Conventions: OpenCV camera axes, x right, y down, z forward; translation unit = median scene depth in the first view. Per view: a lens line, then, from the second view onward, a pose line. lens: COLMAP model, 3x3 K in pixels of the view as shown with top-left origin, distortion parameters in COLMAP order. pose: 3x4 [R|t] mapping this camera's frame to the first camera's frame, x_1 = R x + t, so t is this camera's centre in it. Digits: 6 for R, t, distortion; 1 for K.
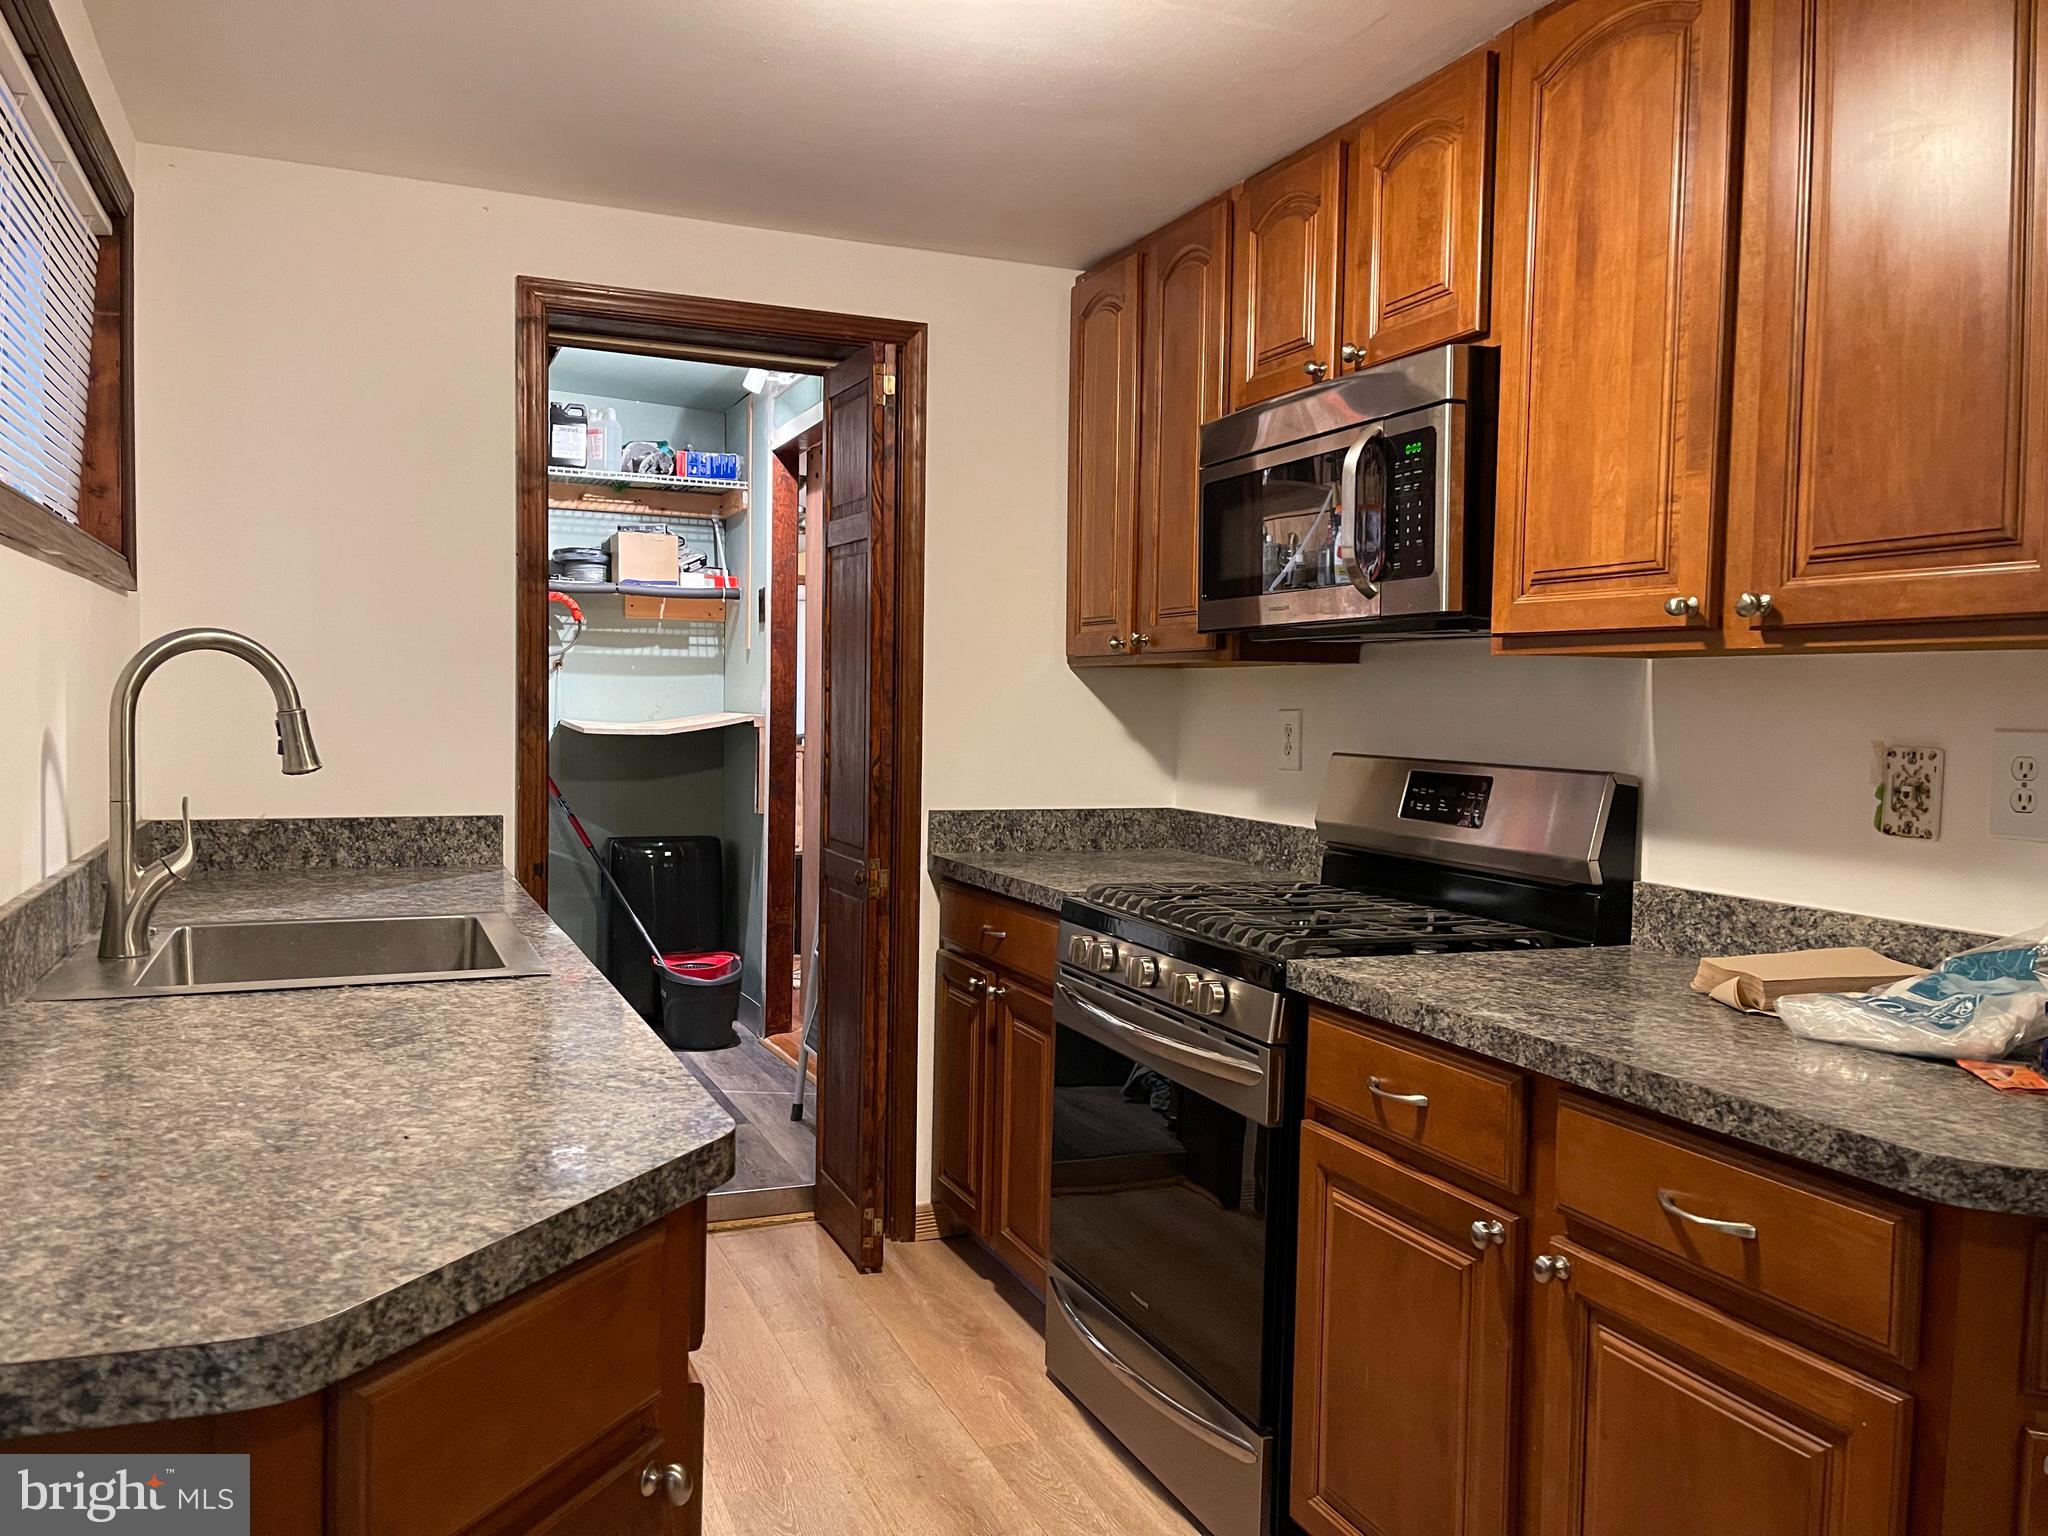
lens RADIAL K [[1560.5, 0, 1024.8], [0, 1560.5, 754.1], [0, 0, 1]] dist [0.094379, -0.121618]
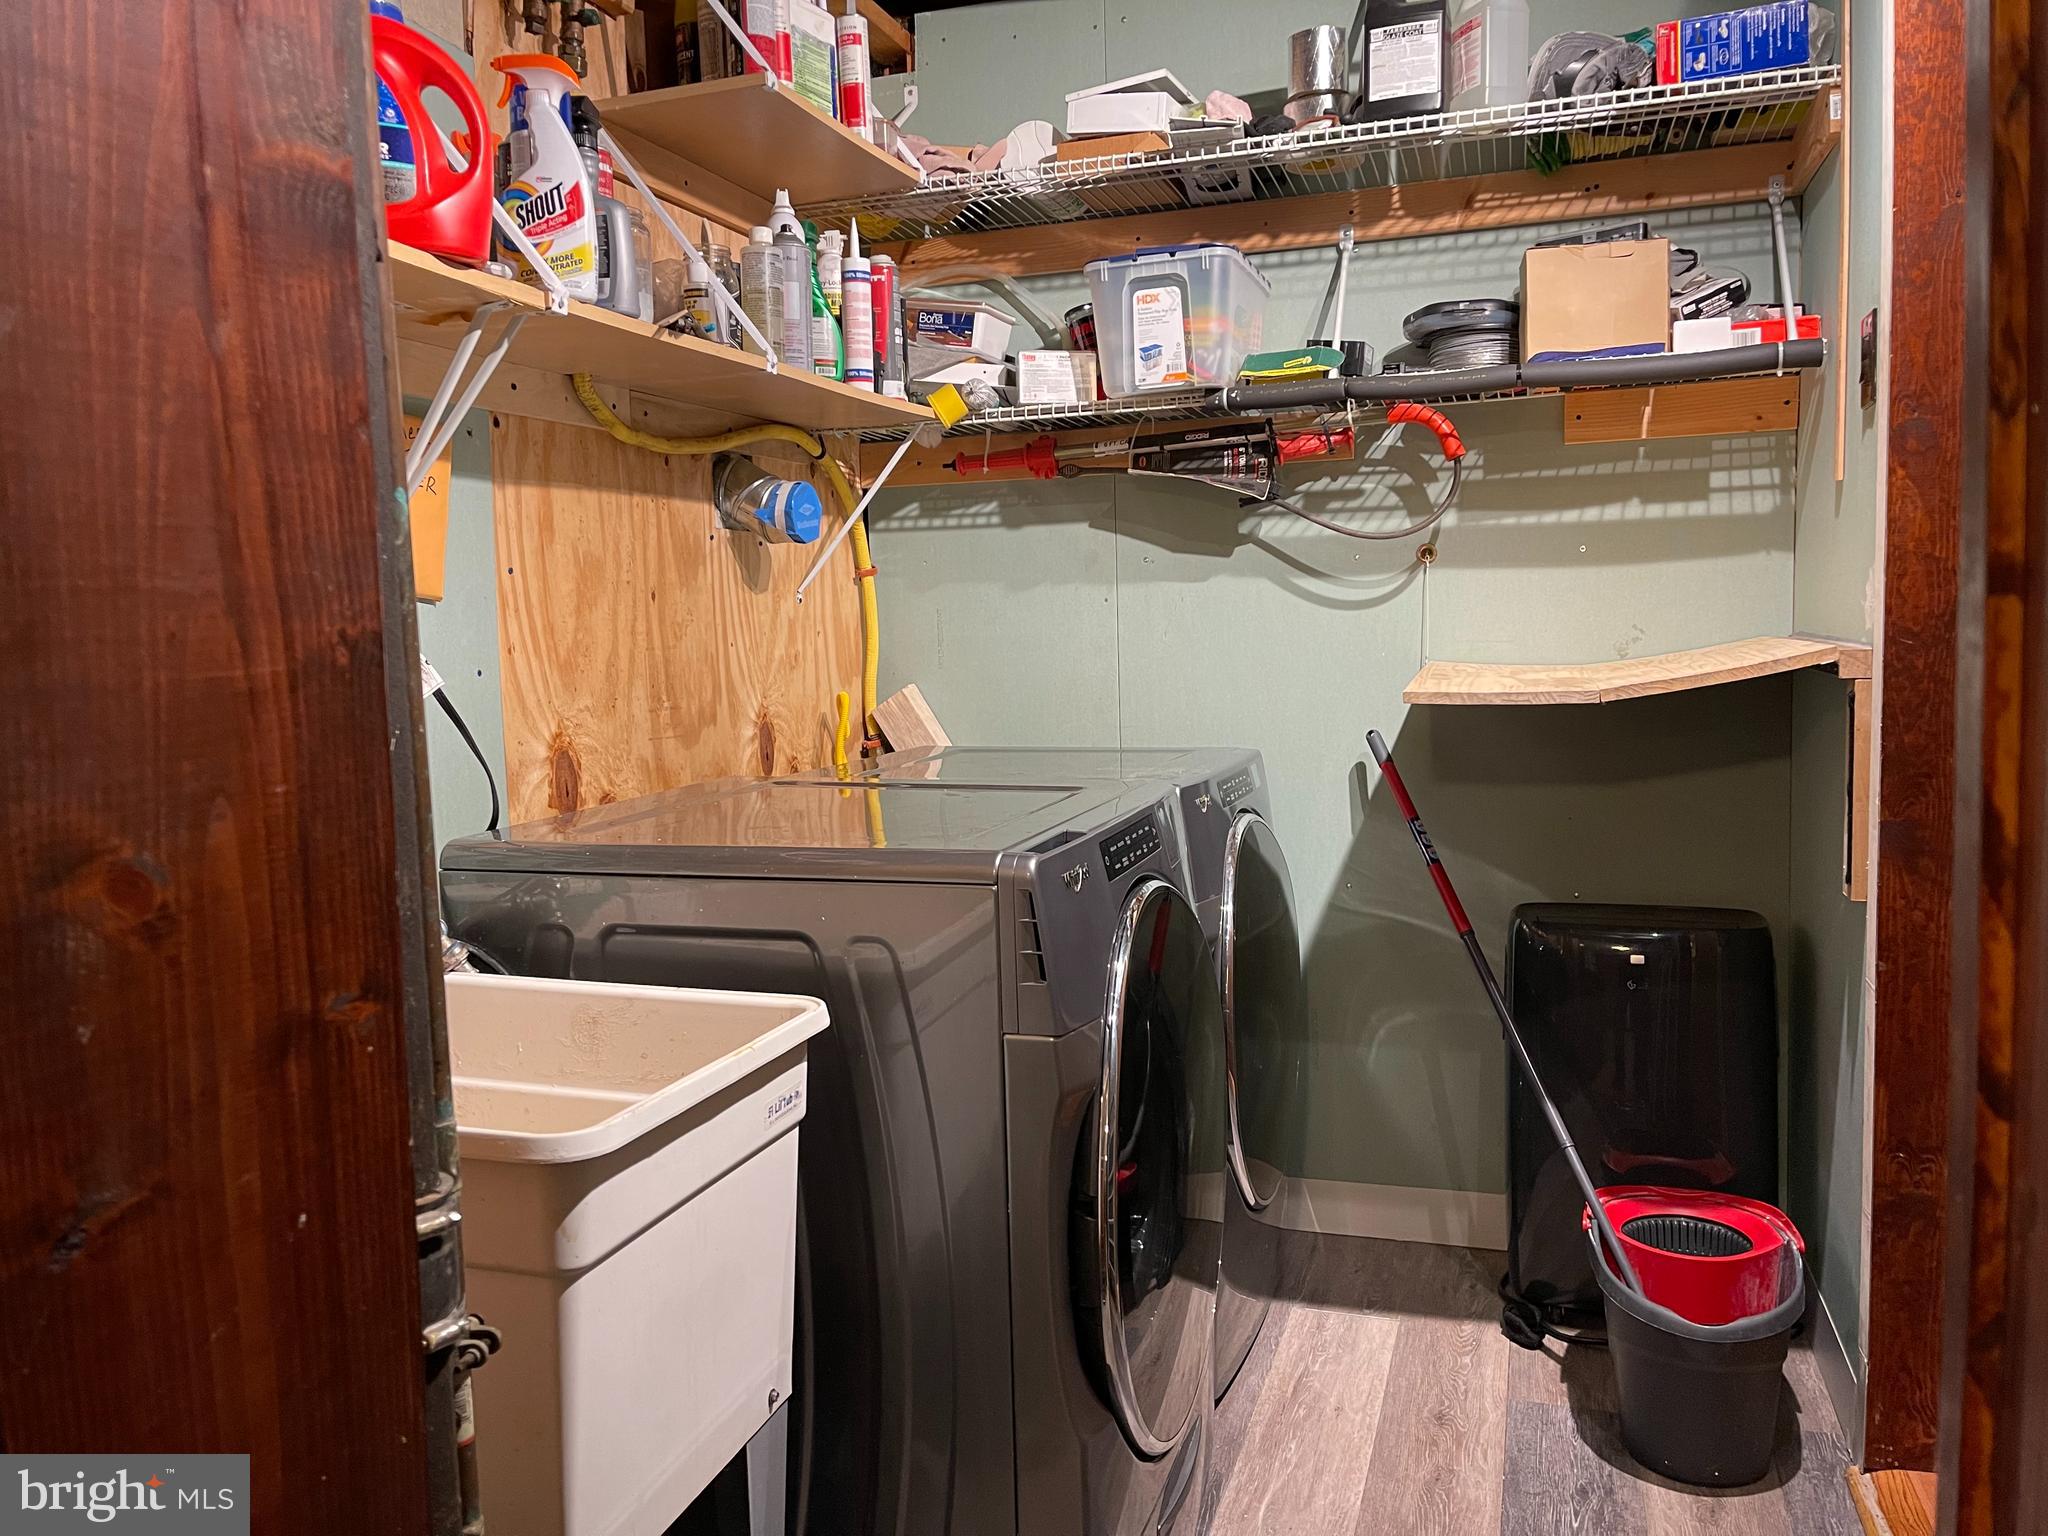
lens RADIAL K [[1560.5, 0, 1024.8], [0, 1560.5, 754.1], [0, 0, 1]] dist [0.094379, -0.121618]
pose [[0.757821, 0.018050, -0.652212, -0.063926], [0.020245, 0.998485, 0.051157, -0.020798], [0.652148, -0.051972, 0.756308, 0.525782]]
